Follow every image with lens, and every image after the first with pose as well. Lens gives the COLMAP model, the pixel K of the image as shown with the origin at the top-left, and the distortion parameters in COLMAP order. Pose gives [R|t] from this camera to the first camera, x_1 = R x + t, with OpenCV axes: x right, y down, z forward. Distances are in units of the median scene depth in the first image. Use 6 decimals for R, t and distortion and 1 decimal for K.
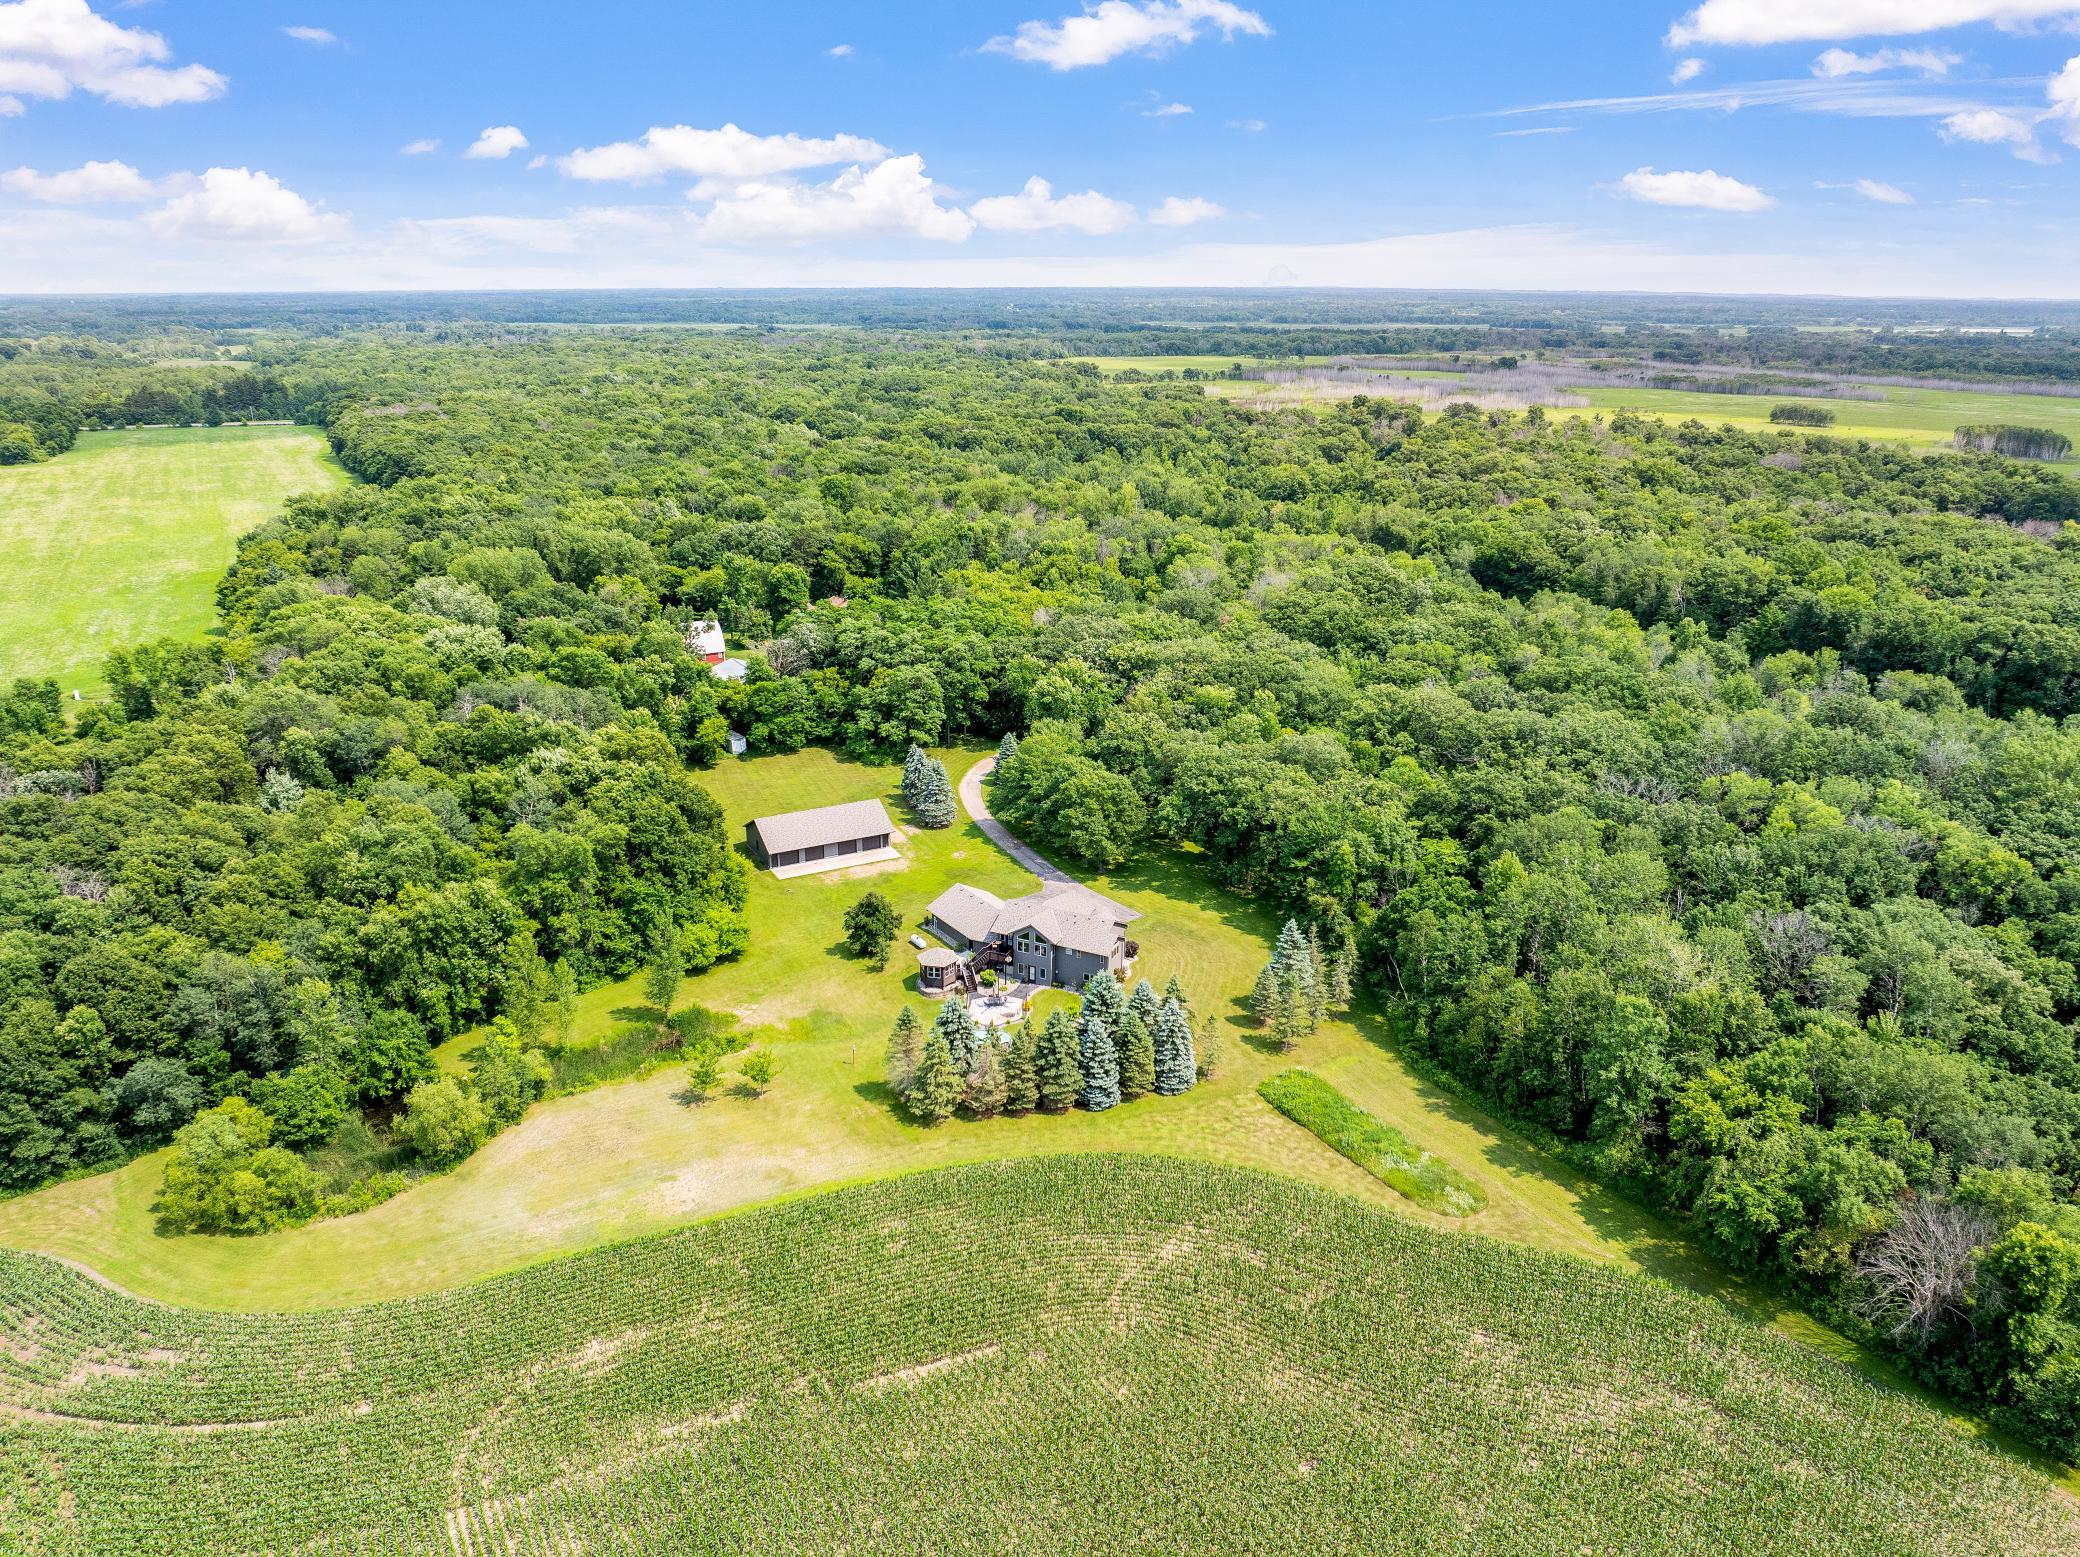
lens RADIAL K [[1476.3, 0, 1046.9], [0, 1476.3, 770.5], [0, 0, 1]] dist [-0.044232, -0.000884]
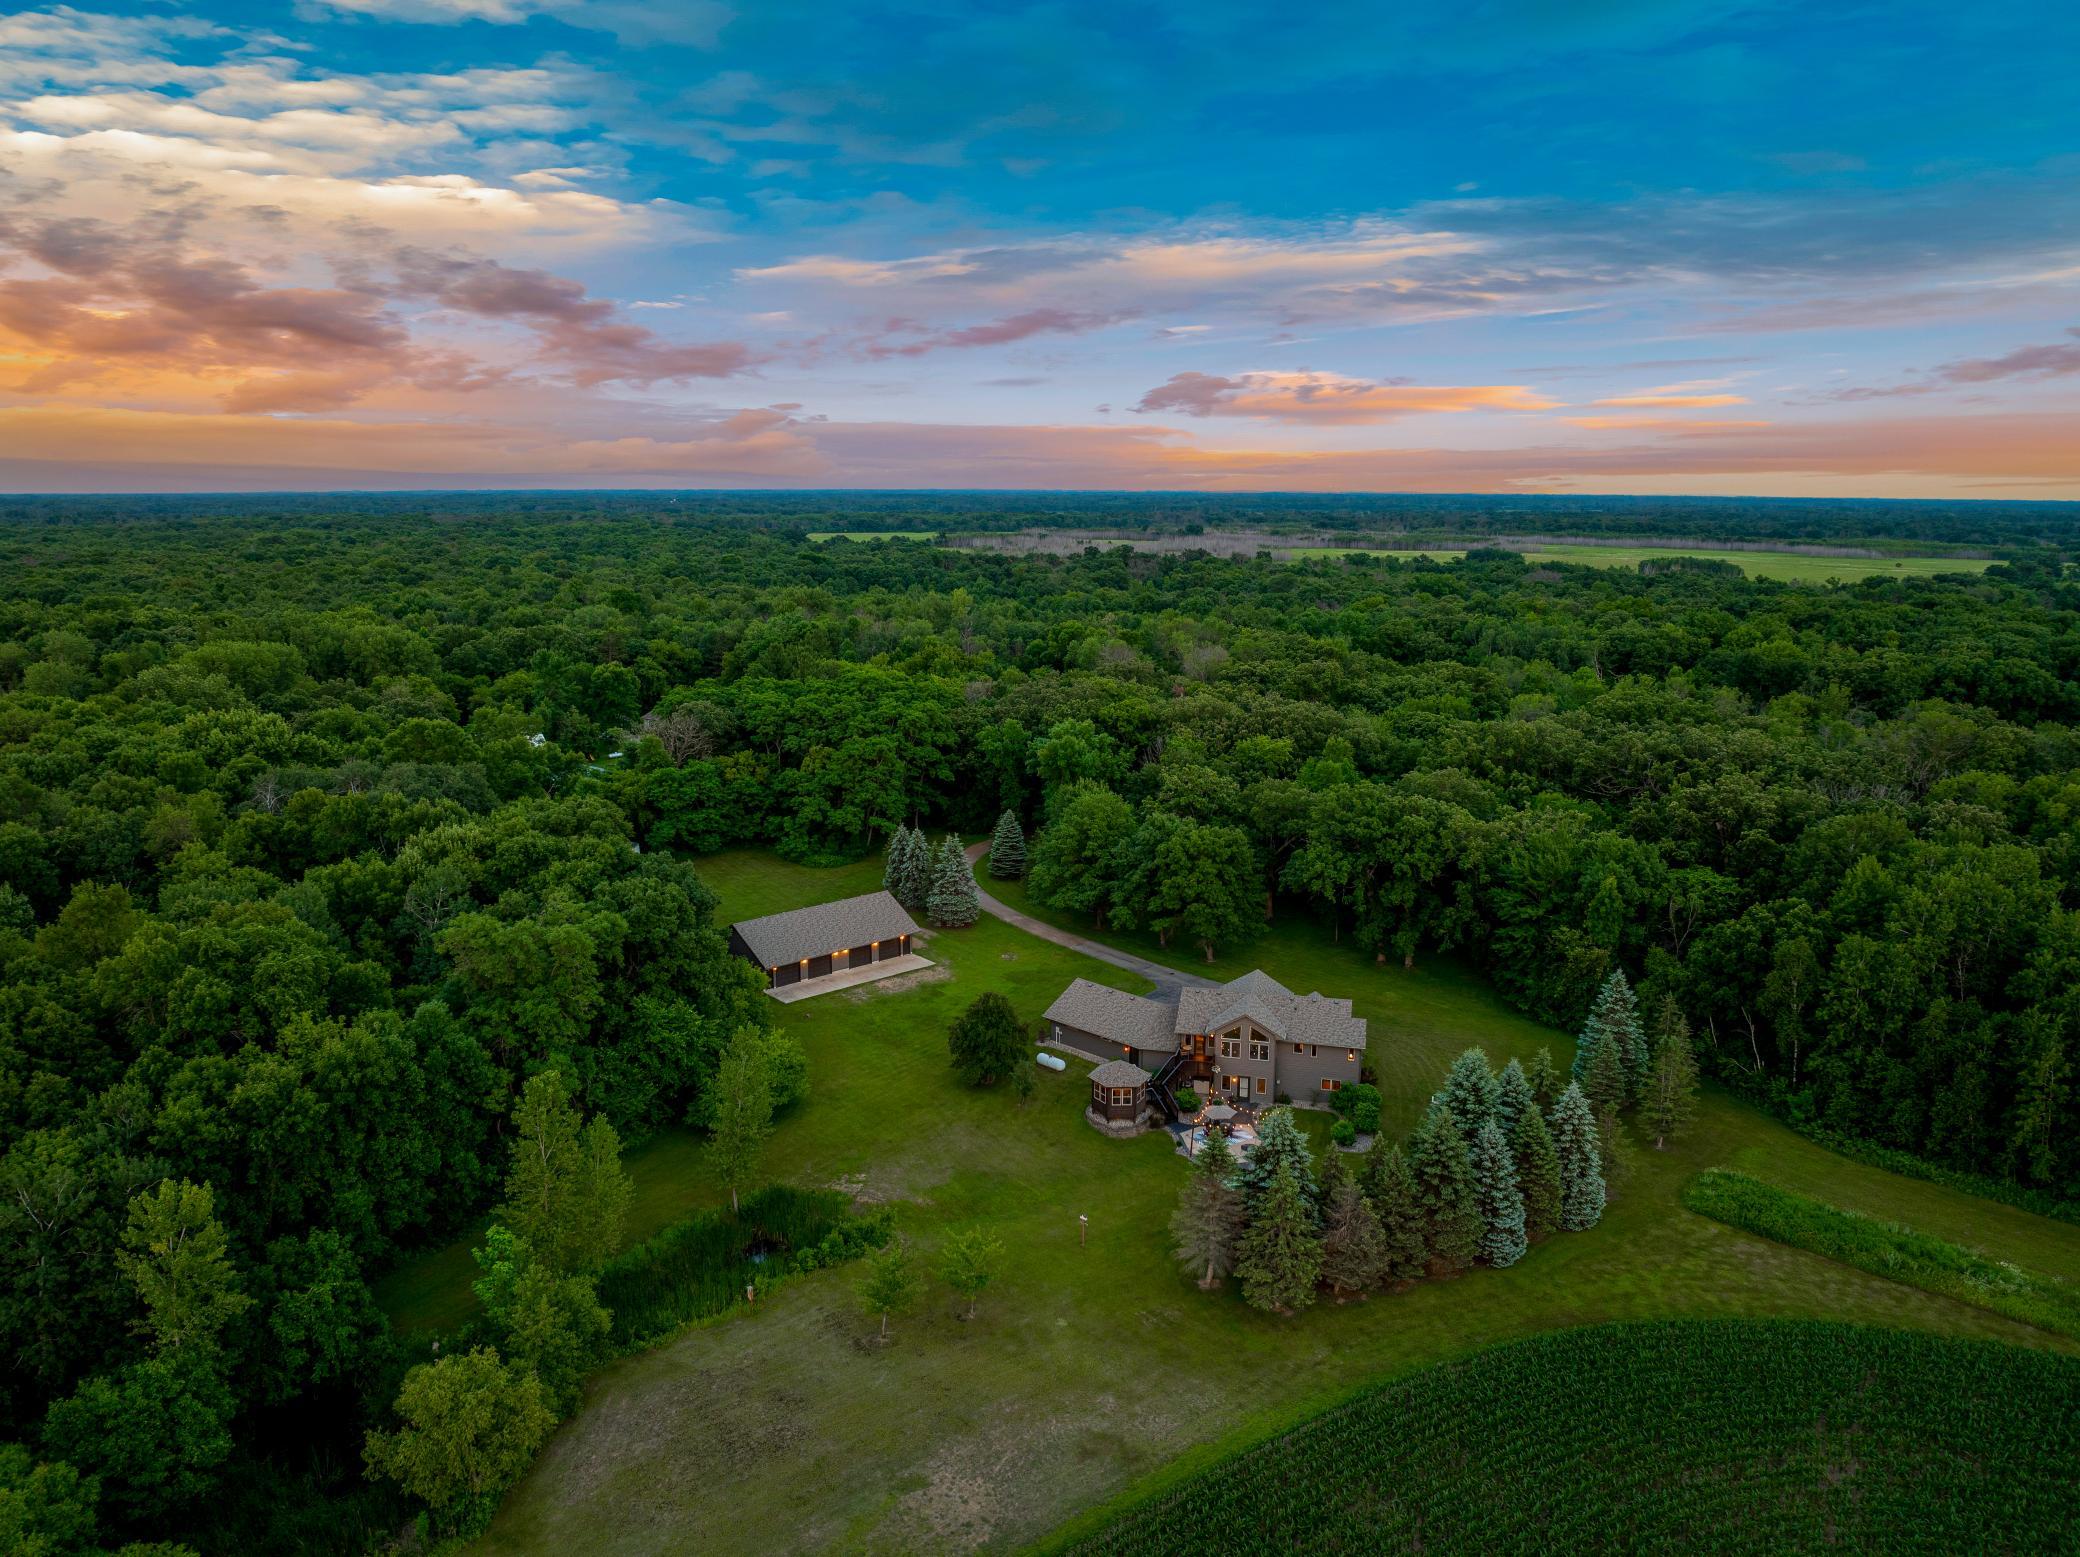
lens RADIAL K [[1450.1, 0, 1043.7], [0, 1450.1, 770.3], [0, 0, 1]] dist [-0.018566, -0.029868]
pose [[0.973320, -0.042382, 0.225503, -0.220823], [0.070507, 0.990487, -0.118171, 0.056243], [-0.218350, 0.130917, 0.967049, 0.301251]]
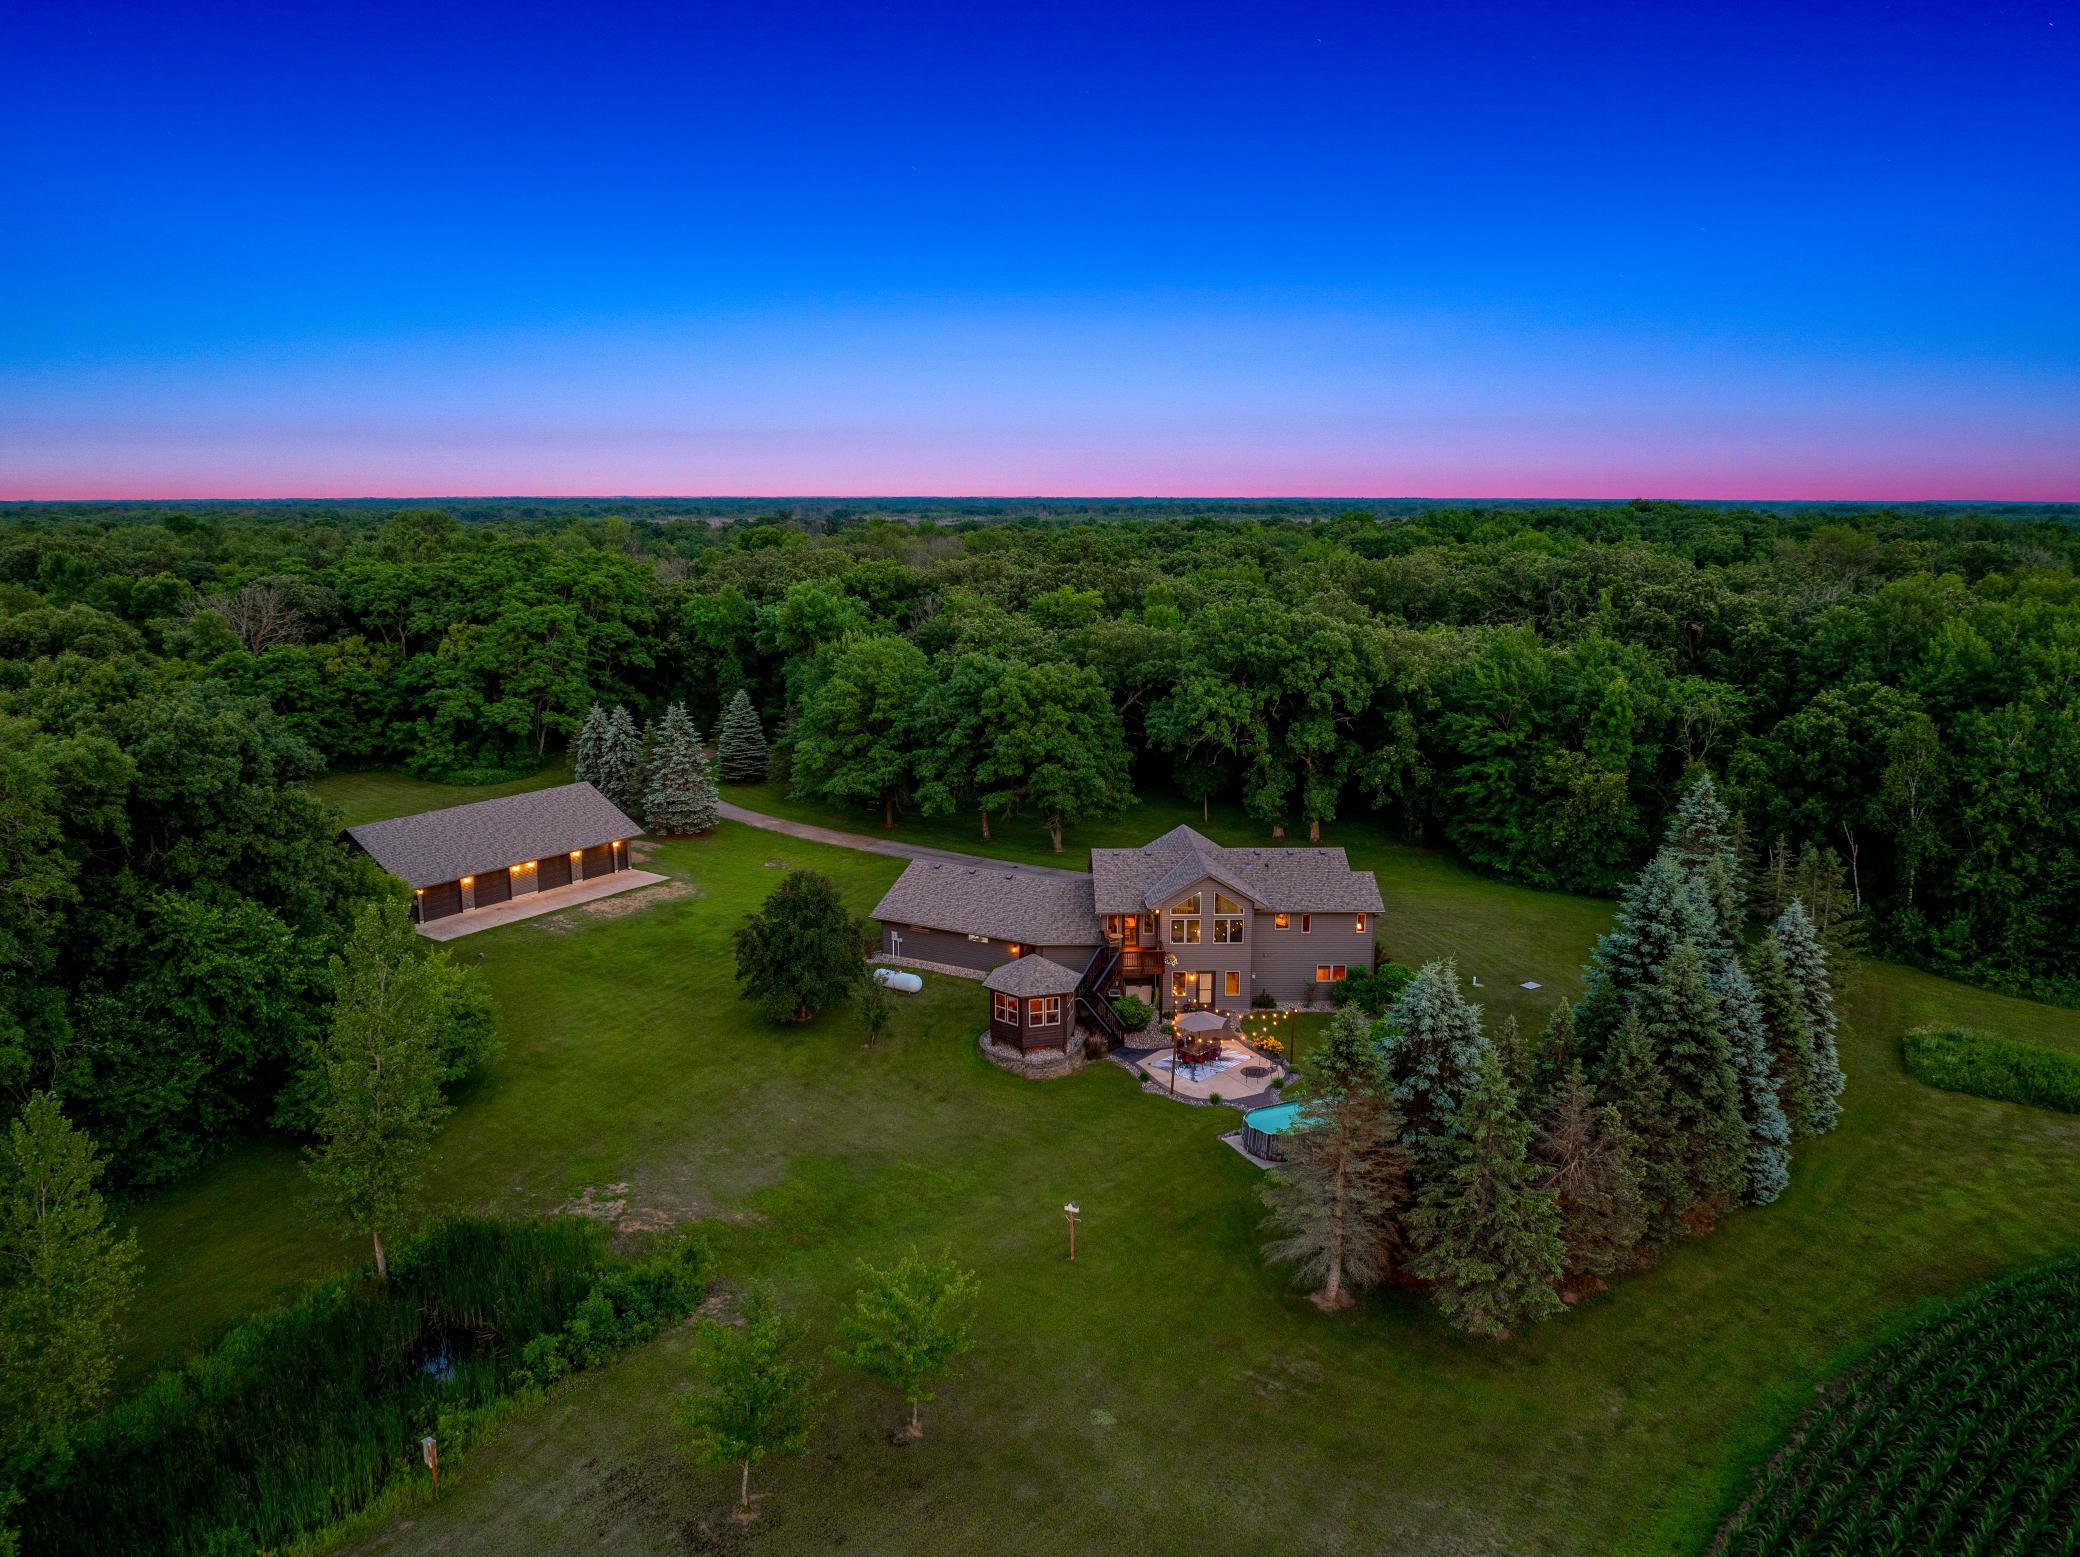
lens RADIAL K [[1456.1, 0, 1037.6], [0, 1456.1, 766.9], [0, 0, 1]] dist [-0.029868, -0.006865]
pose [[0.888799, -0.086197, 0.450119, -0.221972], [0.145634, 0.984366, -0.099062, 0.094973], [-0.434543, 0.153599, 0.887457, 0.545137]]
